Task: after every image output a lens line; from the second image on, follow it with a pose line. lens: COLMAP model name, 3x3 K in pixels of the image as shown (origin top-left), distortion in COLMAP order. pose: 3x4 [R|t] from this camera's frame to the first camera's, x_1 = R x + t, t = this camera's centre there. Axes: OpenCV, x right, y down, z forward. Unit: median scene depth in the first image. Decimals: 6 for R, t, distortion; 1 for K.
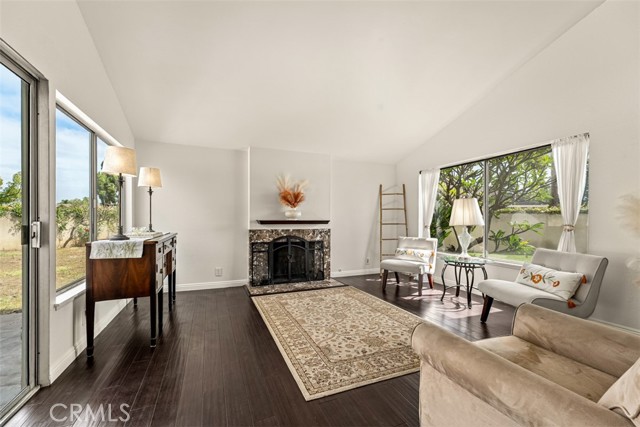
lens RADIAL K [[263.4, 0, 316.8], [0, 263.4, 218.4], [0, 0, 1]] dist [0.003264, 0.000190]
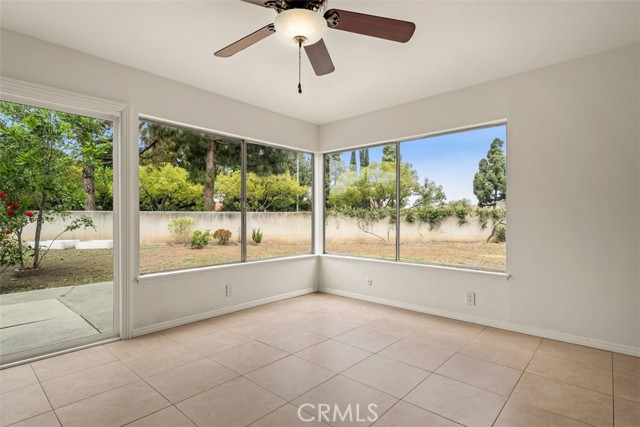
lens RADIAL K [[323.0, 0, 312.5], [0, 323.0, 215.1], [0, 0, 1]] dist [0.003094, 0.000898]
pose [[0.431584, -0.006882, -0.902047, 0.041400], [-0.004350, 0.999943, -0.009710, 0.010229], [0.902062, 0.008115, 0.431529, -0.892387]]
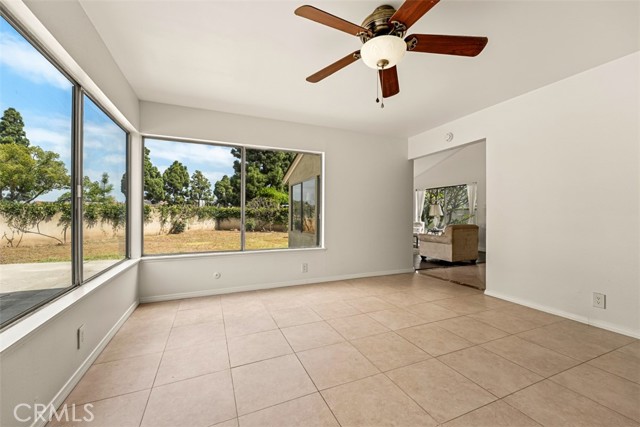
lens RADIAL K [[263.4, 0, 312.1], [0, 263.4, 212.7], [0, 0, 1]] dist [0.003264, 0.000190]
pose [[0.999894, -0.002902, 0.014266, -0.493663], [0.003006, 0.999969, -0.007236, 0.014143], [-0.014244, 0.007278, 0.999872, -1.143719]]
